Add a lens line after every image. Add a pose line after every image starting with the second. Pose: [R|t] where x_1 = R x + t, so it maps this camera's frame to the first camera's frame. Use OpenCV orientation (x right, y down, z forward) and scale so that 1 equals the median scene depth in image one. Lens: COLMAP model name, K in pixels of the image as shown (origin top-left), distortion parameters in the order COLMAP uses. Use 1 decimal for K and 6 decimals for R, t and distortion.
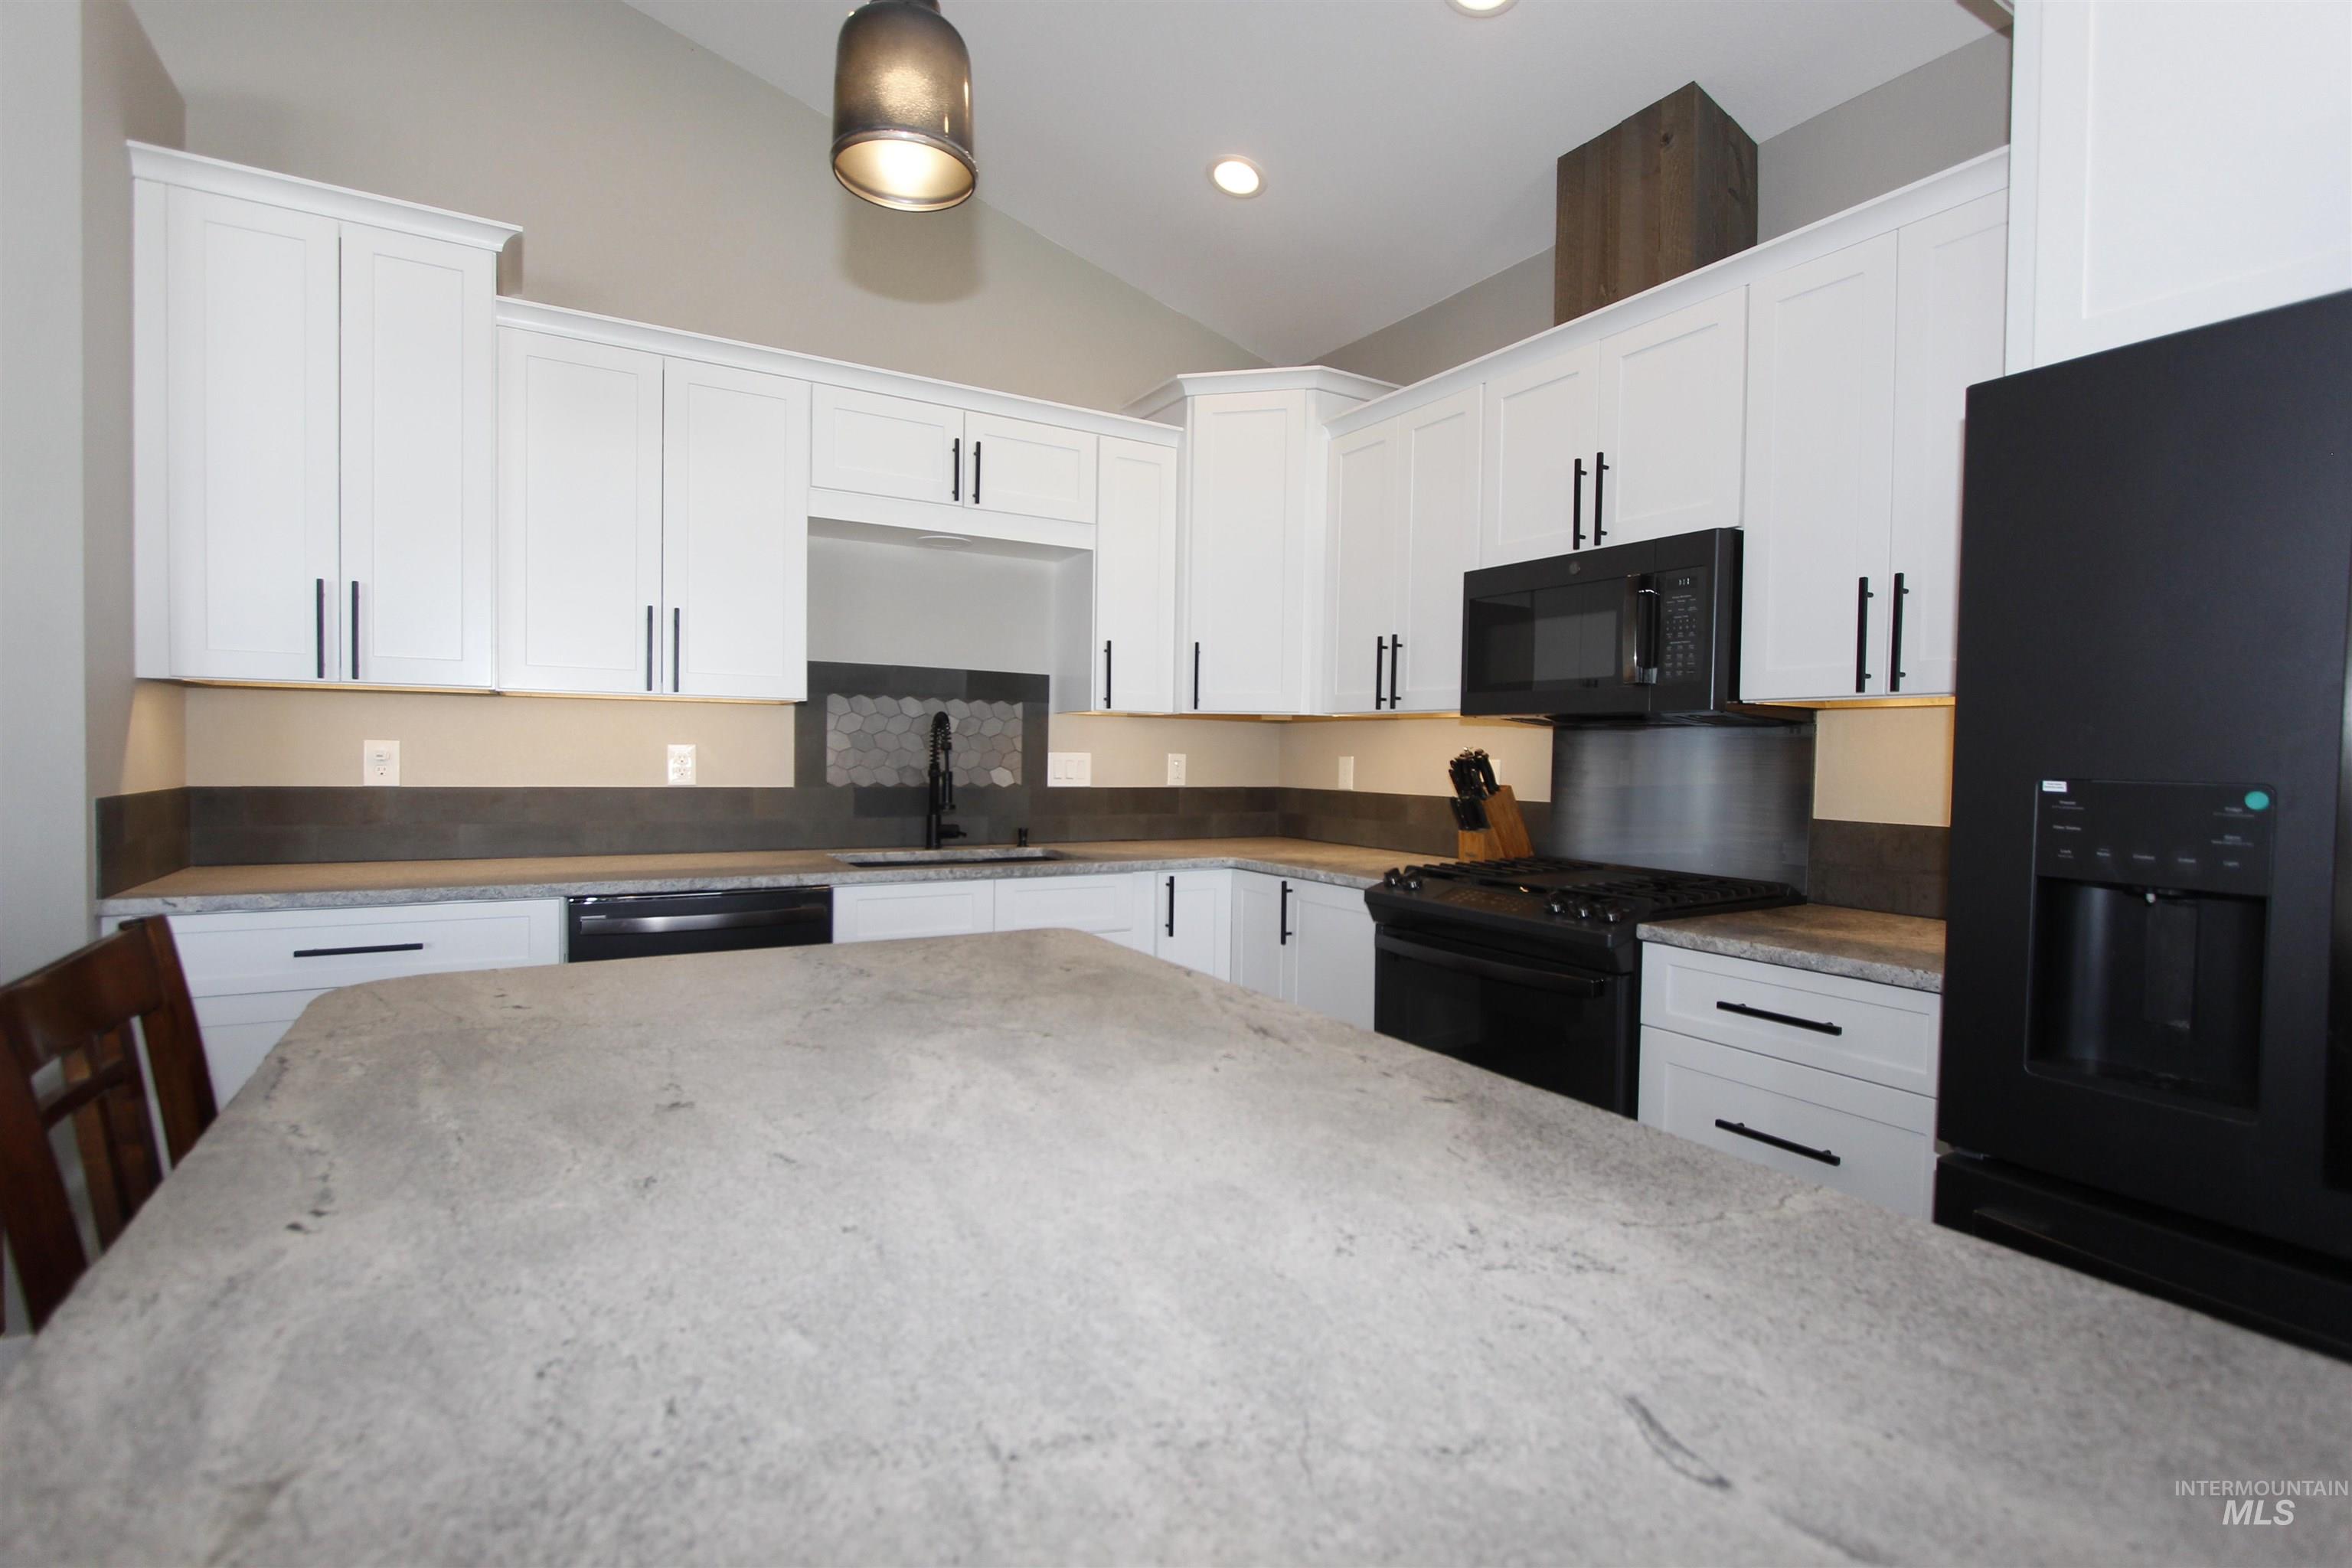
lens RADIAL K [[1084.5, 0, 1179.7], [0, 1084.5, 779.5], [0, 0, 1]] dist [-0.013634, 0.000539]
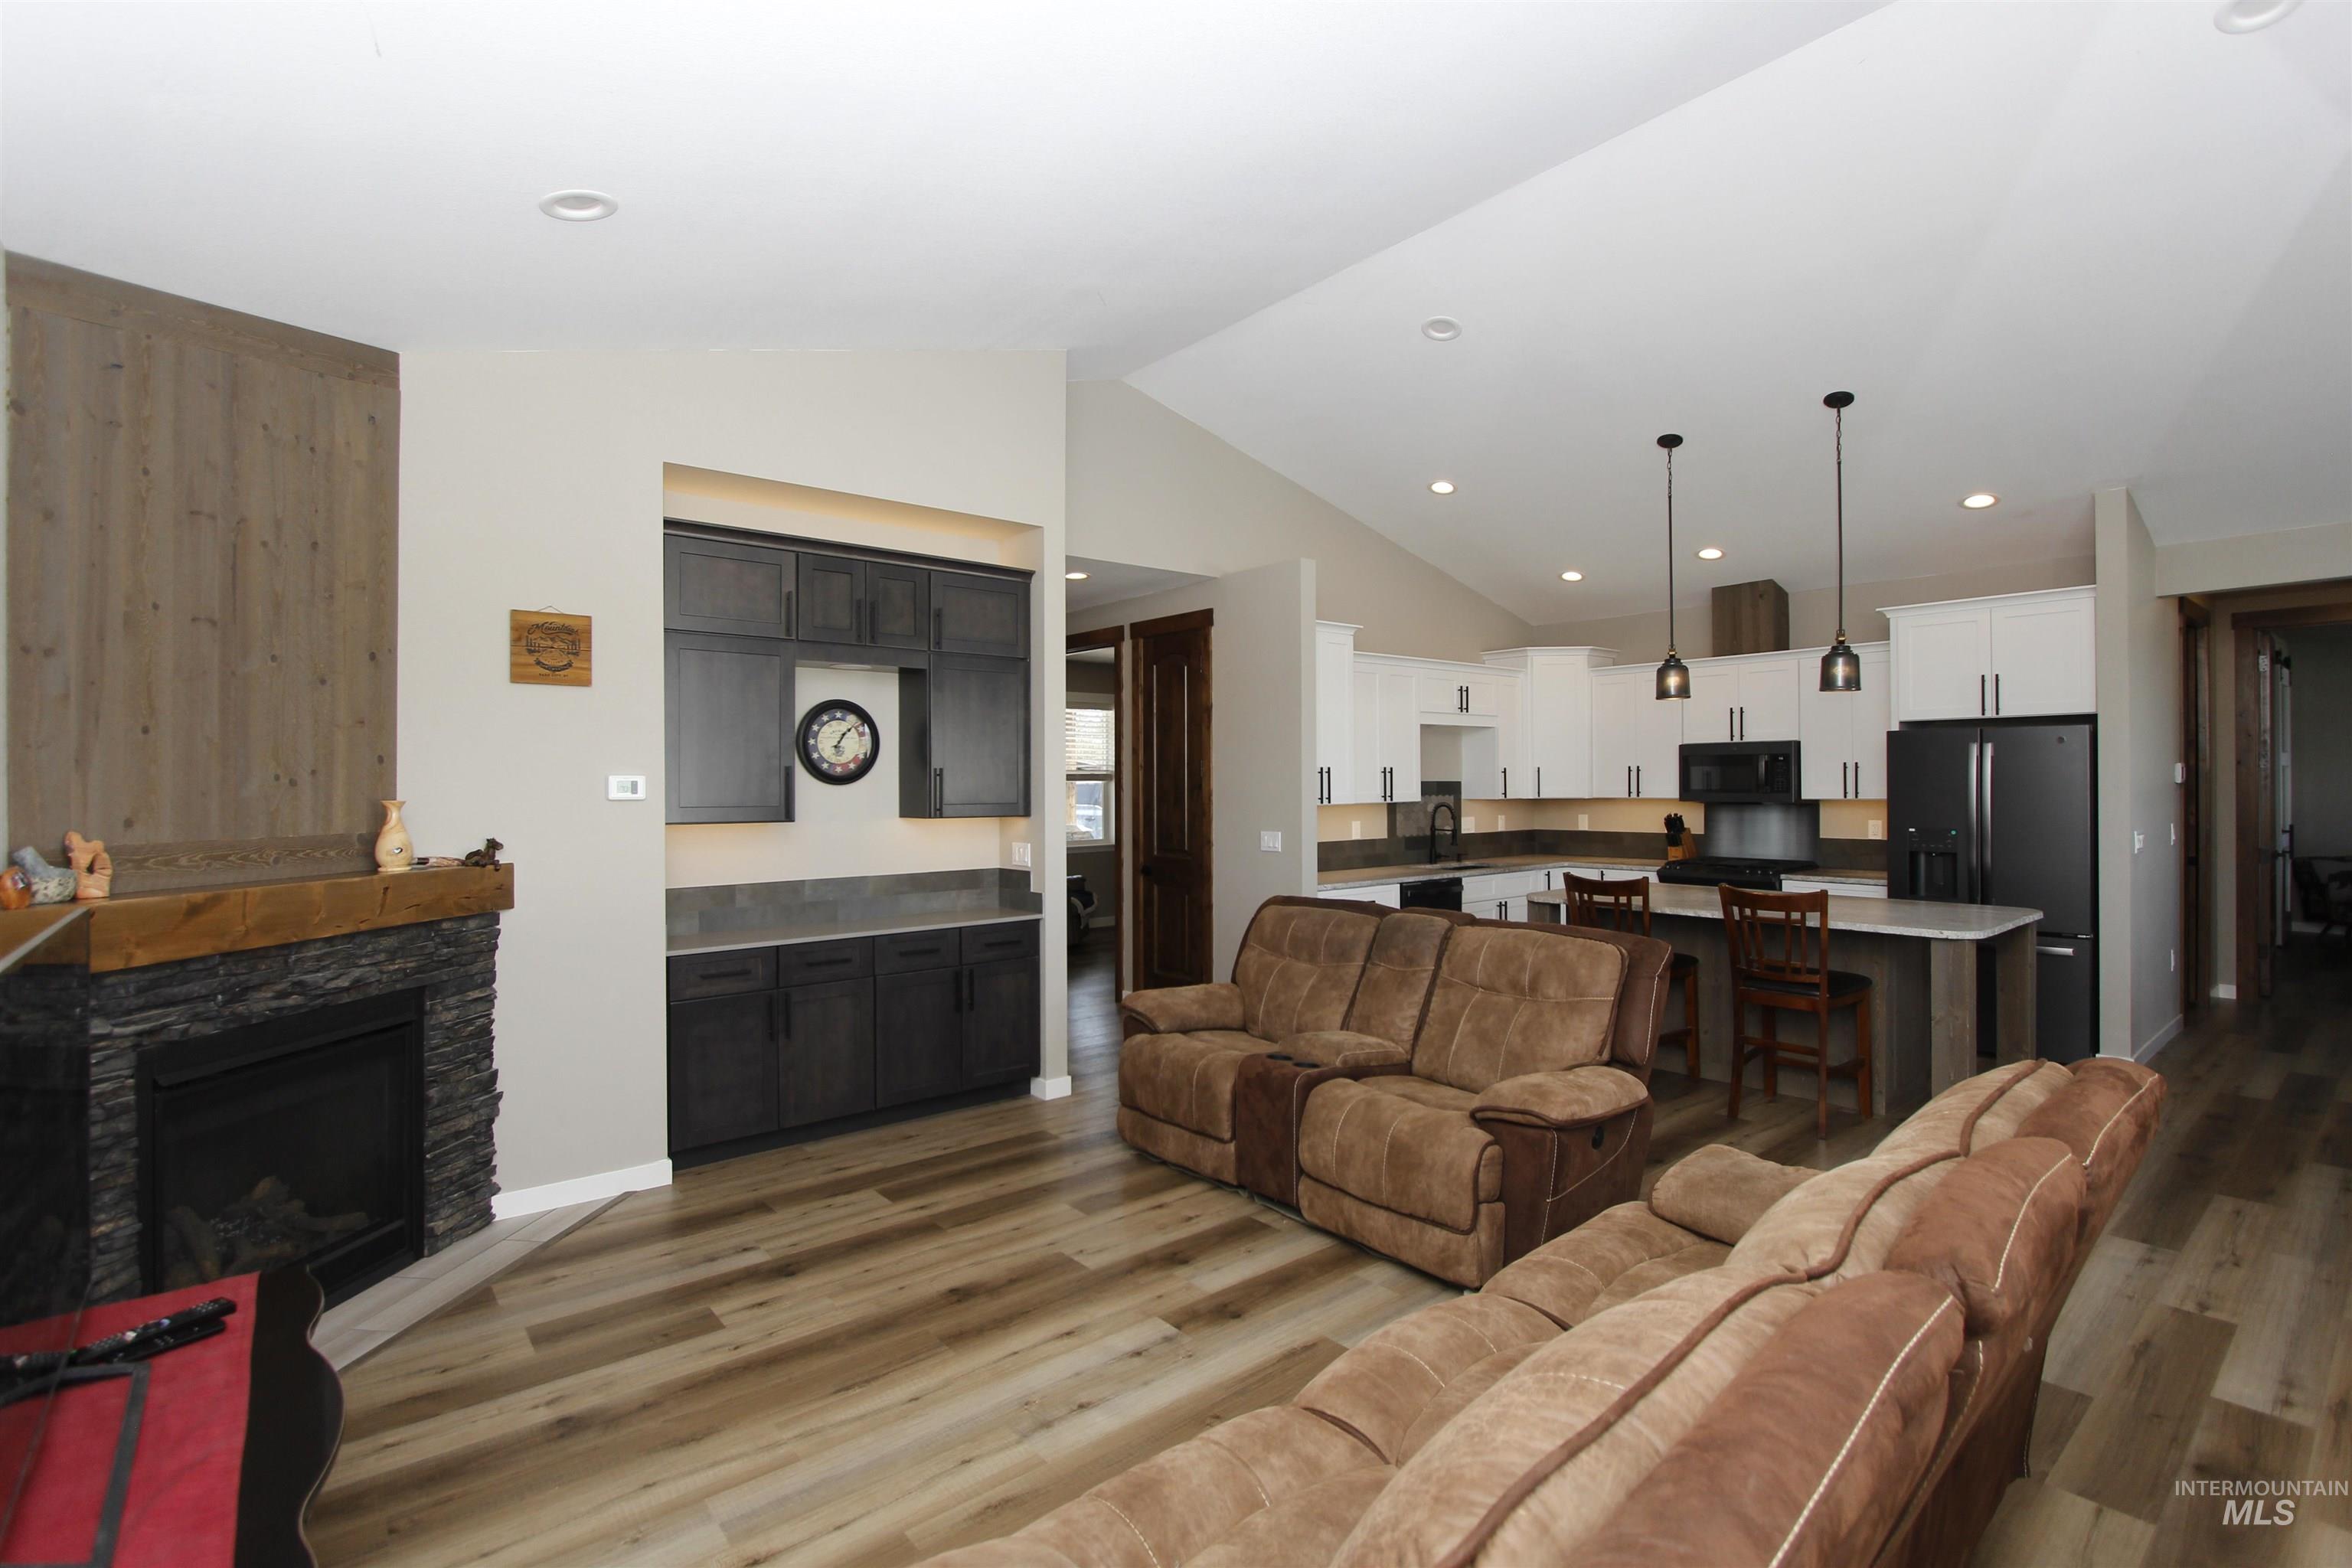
lens RADIAL K [[1082.2, 0, 1177.7], [0, 1082.2, 779.2], [0, 0, 1]] dist [-0.013427, 0.001078]
pose [[0.988351, -0.024236, 0.150247, -1.195478], [0.028590, 0.999230, -0.026884, -0.071135], [-0.149480, 0.030866, 0.988283, -1.232707]]
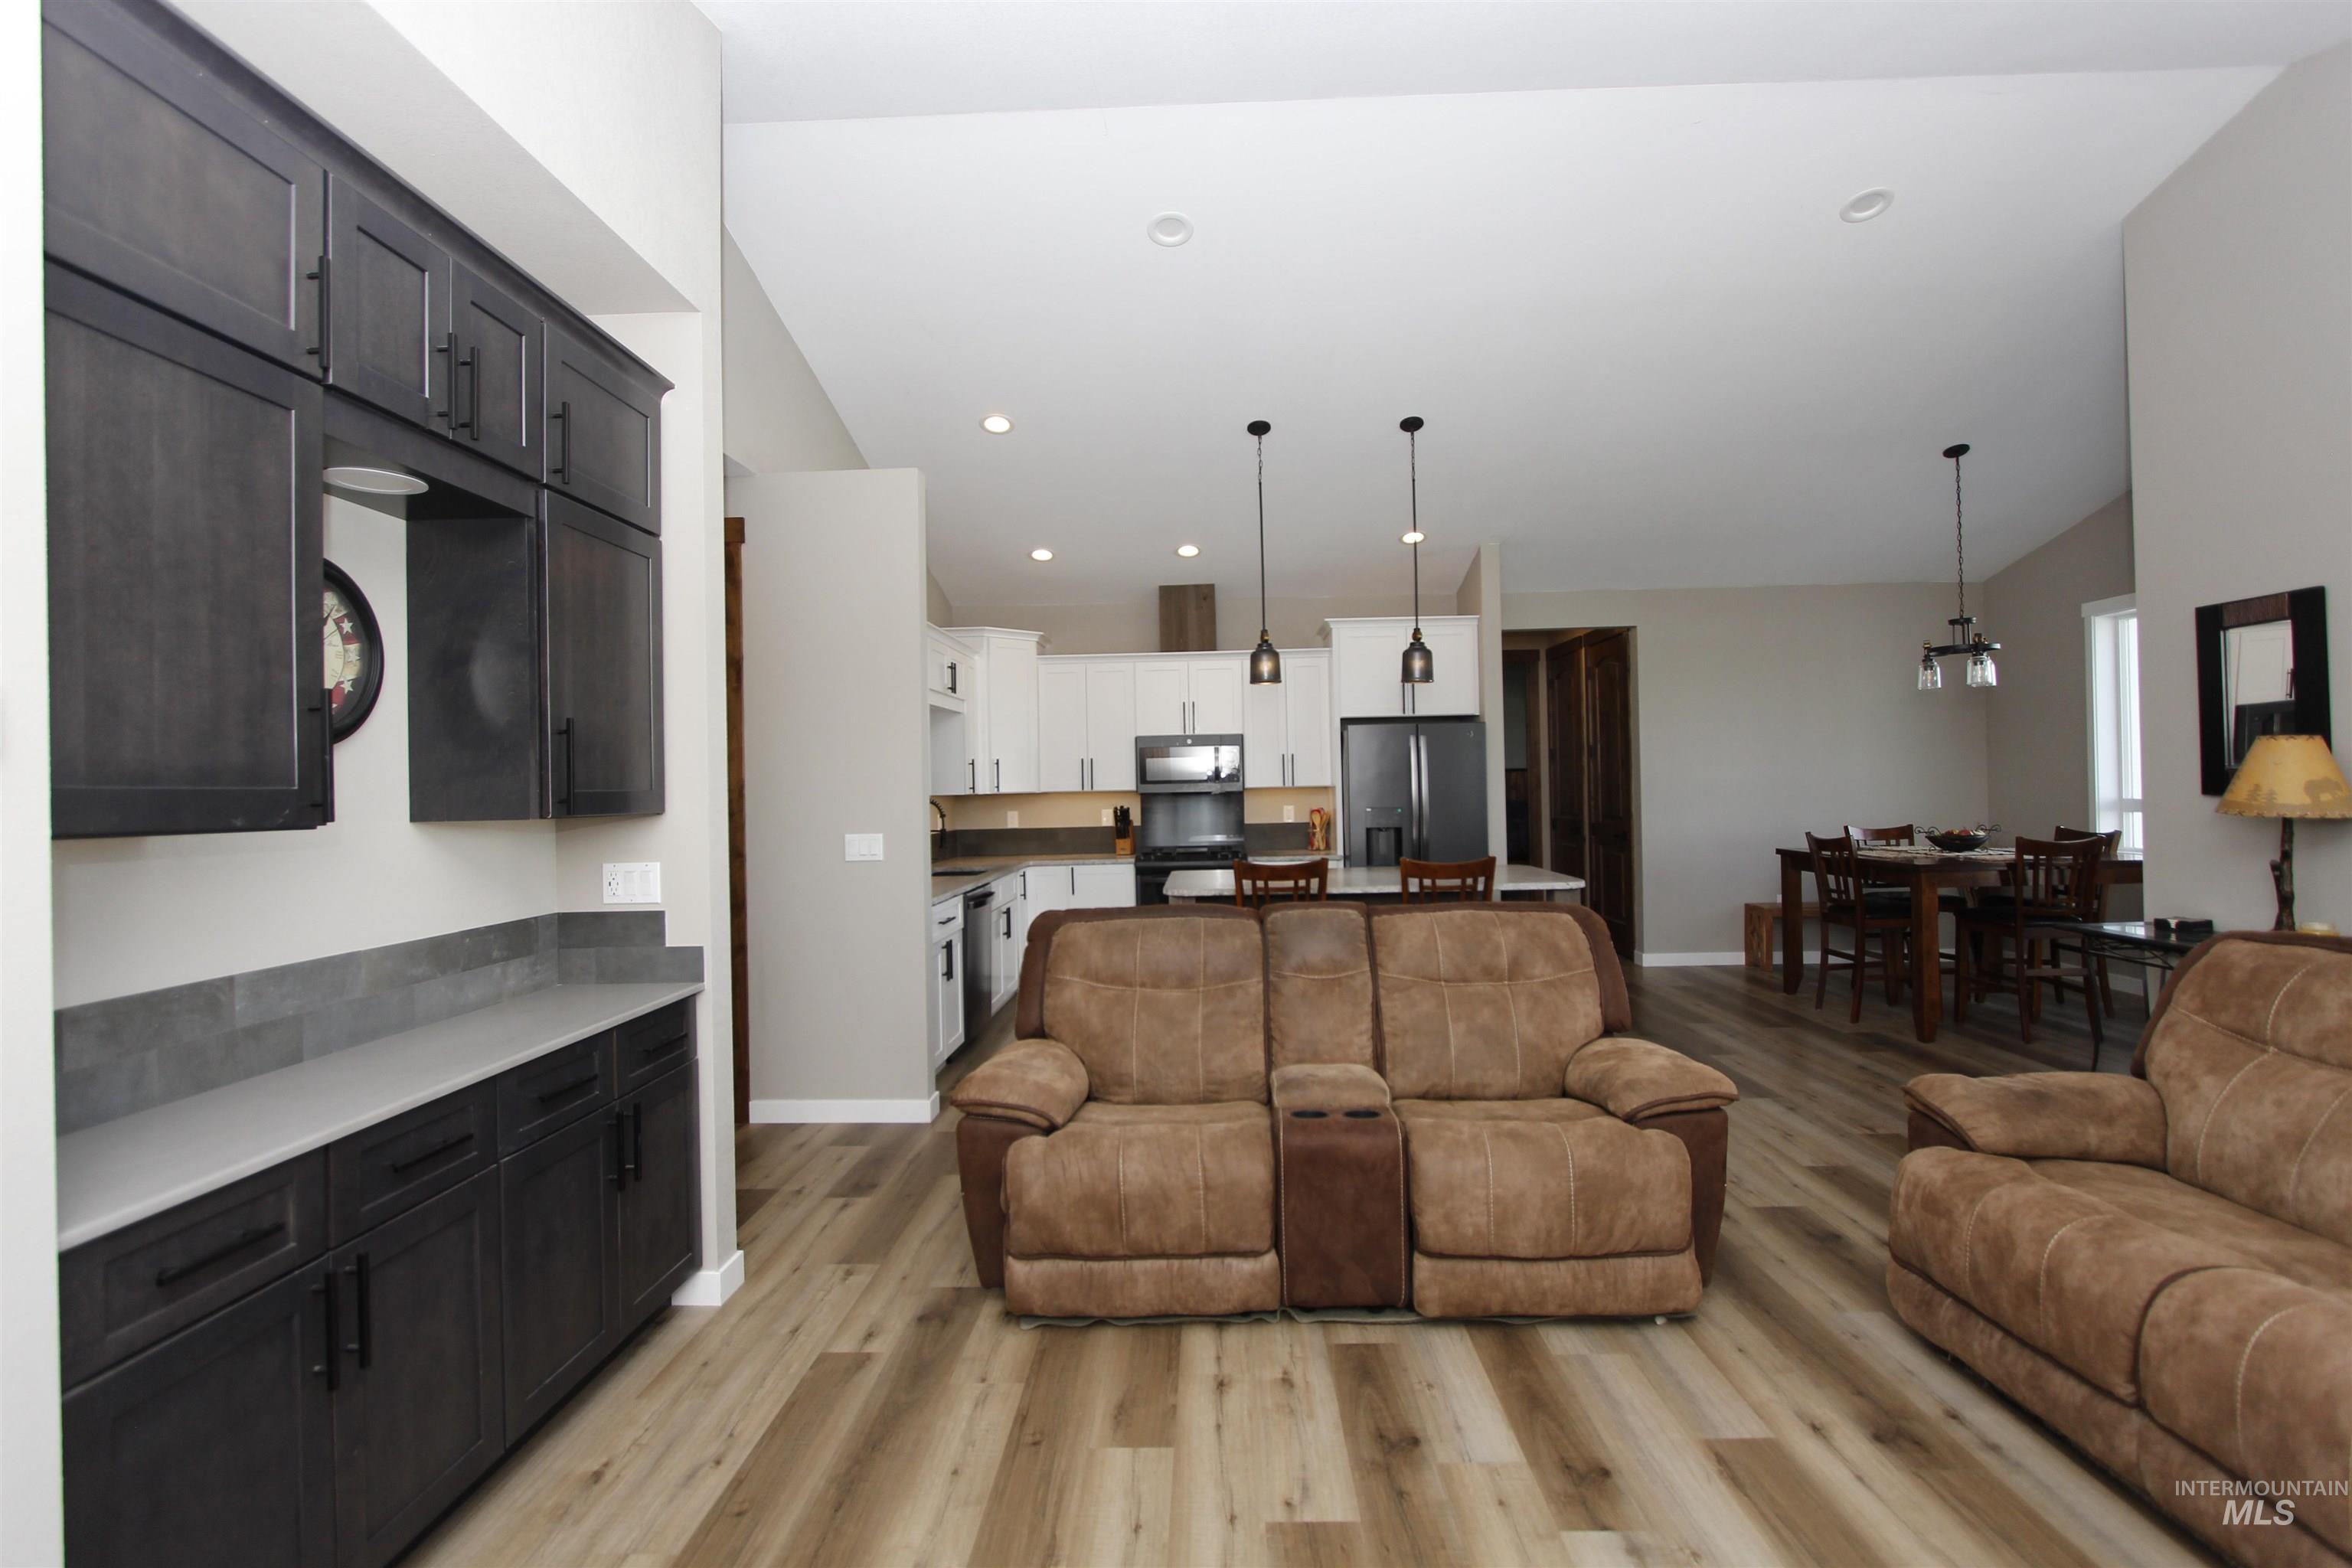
lens RADIAL K [[1093.1, 0, 1183.7], [0, 1093.1, 772.1], [0, 0, 1]] dist [-0.001020, 0.000205]
pose [[0.539252, -0.018716, 0.841936, -1.727860], [0.053761, 0.998479, -0.012238, -0.065907], [-0.840427, 0.051863, 0.539438, -0.450696]]
